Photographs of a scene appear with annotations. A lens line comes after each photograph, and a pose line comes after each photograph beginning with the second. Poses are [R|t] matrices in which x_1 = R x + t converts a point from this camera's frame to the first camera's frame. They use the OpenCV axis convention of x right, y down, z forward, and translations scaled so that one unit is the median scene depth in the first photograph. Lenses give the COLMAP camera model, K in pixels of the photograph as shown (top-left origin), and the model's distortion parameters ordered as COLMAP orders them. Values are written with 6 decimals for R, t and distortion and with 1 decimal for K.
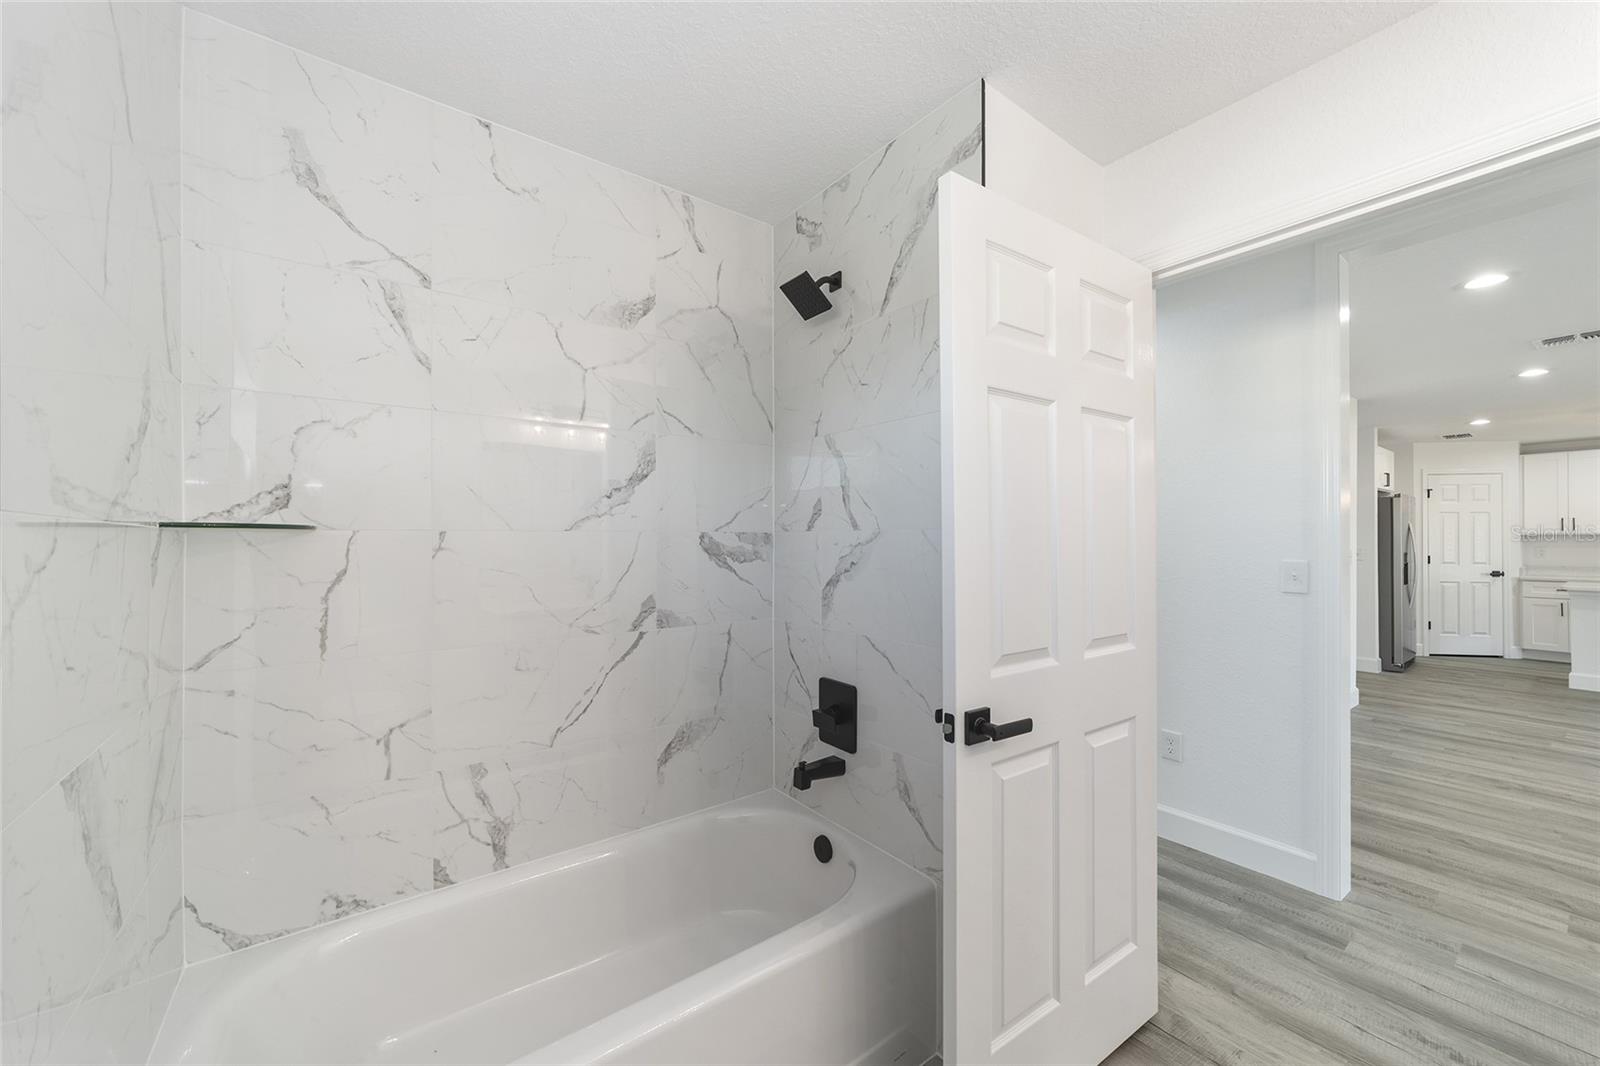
lens RADIAL K [[617.1, 0, 793.2], [0, 617.1, 539.3], [0, 0, 1]] dist [-0.017184, 0.009319]
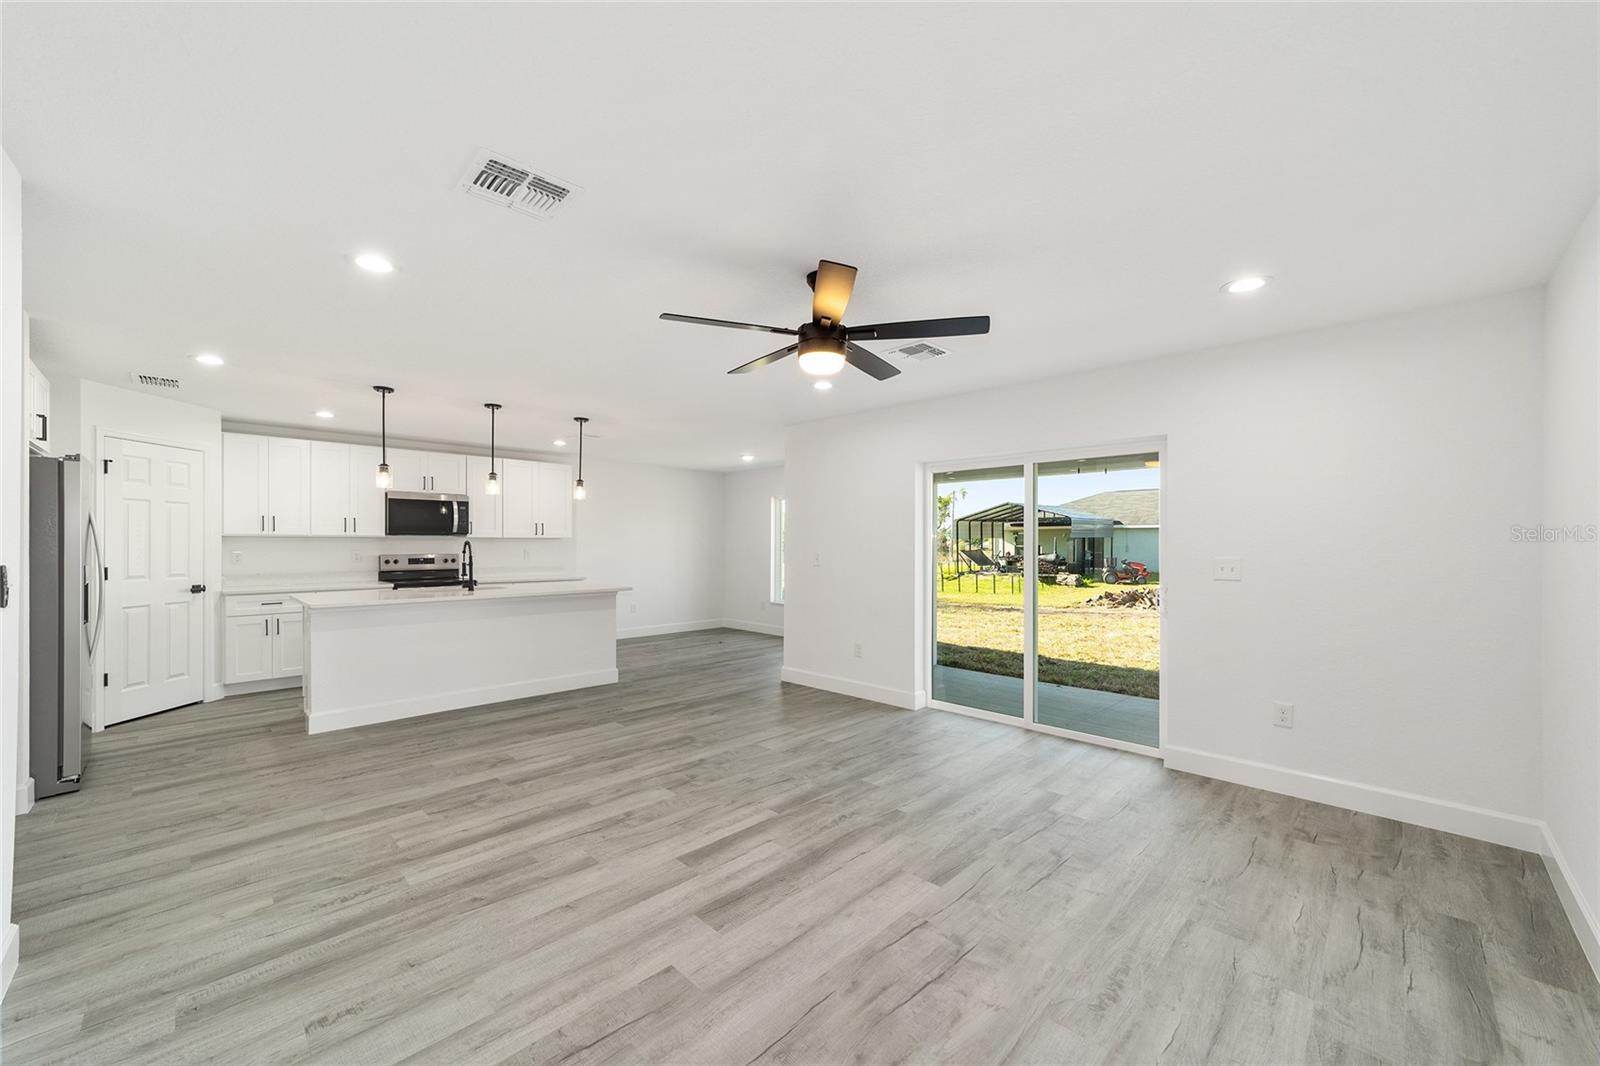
lens RADIAL K [[617.1, 0, 793.2], [0, 617.1, 539.3], [0, 0, 1]] dist [-0.017184, 0.009319]
pose [[-0.142721, 0.008577, 0.989726, 0.364103], [-0.004516, 0.999946, -0.009316, 0.001371], [-0.989753, -0.005799, -0.142675, 0.448534]]
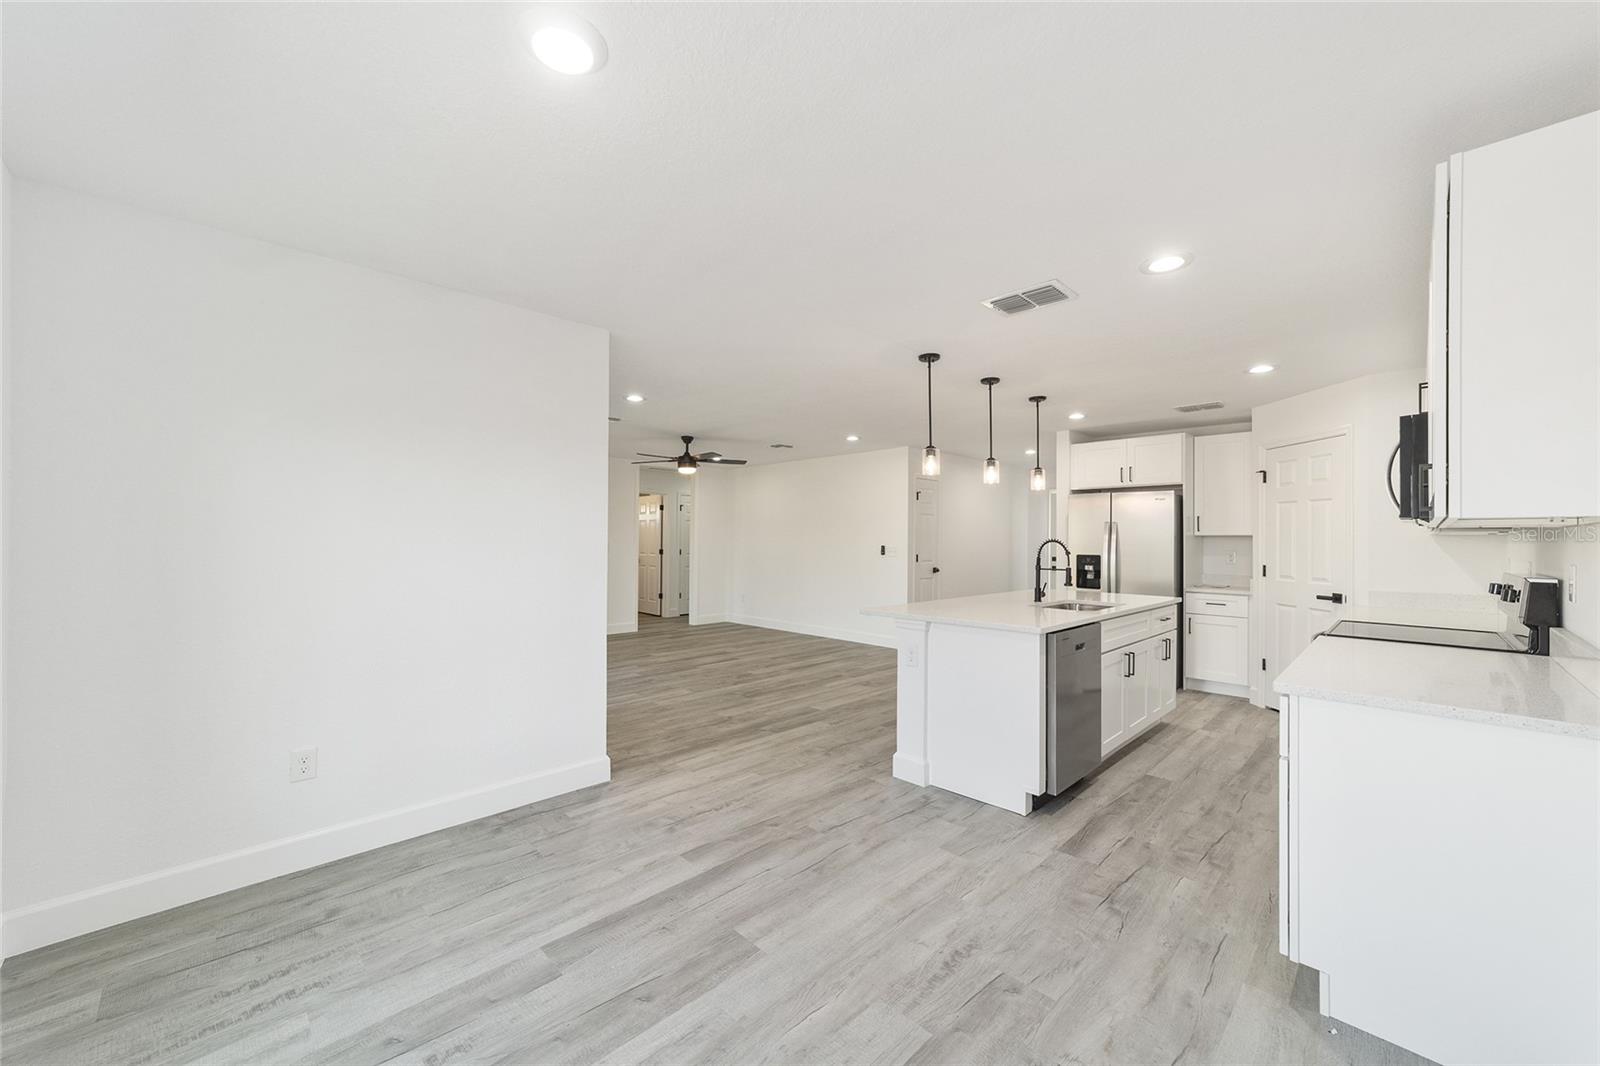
lens RADIAL K [[612.3, 0, 793.3], [0, 612.3, 535.5], [0, 0, 1]] dist [-0.017128, 0.009066]
pose [[0.129944, -0.004587, -0.991511, 1.859999], [-0.006046, 0.999967, -0.005419, -0.000574], [0.991503, 0.006699, 0.129912, 0.417119]]
